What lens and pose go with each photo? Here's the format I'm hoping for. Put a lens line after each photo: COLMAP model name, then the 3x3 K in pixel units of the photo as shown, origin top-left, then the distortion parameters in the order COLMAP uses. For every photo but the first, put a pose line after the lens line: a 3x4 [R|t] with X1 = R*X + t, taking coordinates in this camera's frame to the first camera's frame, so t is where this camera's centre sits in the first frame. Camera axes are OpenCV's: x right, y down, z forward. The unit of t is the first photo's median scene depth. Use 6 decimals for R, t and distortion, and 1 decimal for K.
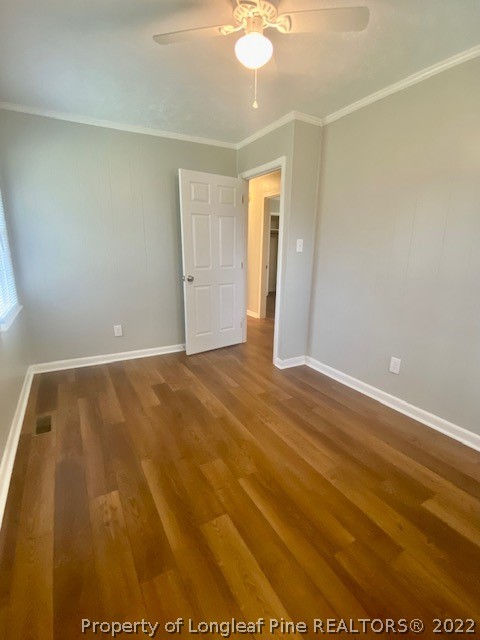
lens RADIAL K [[306.2, 0, 240.0], [0, 306.2, 320.0], [0, 0, 1]] dist [-0.001745, -0.014432]
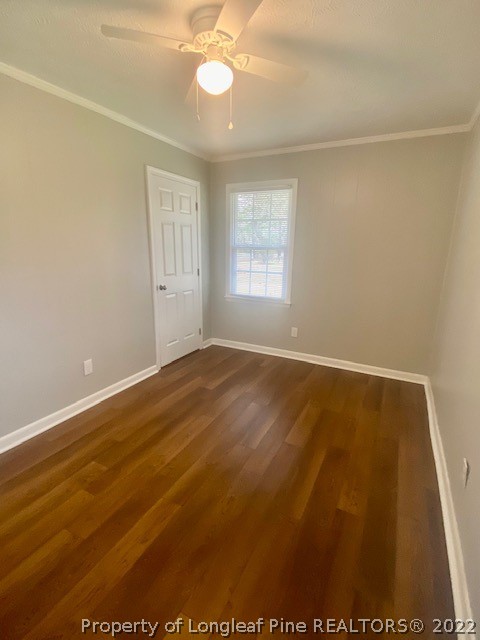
lens RADIAL K [[306.2, 0, 240.0], [0, 306.2, 320.0], [0, 0, 1]] dist [-0.001745, -0.014432]
pose [[-0.558315, -0.217529, 0.800603, -0.625275], [0.178652, 0.910850, 0.372069, -0.313349], [-0.810165, 0.350761, -0.469680, 1.058459]]
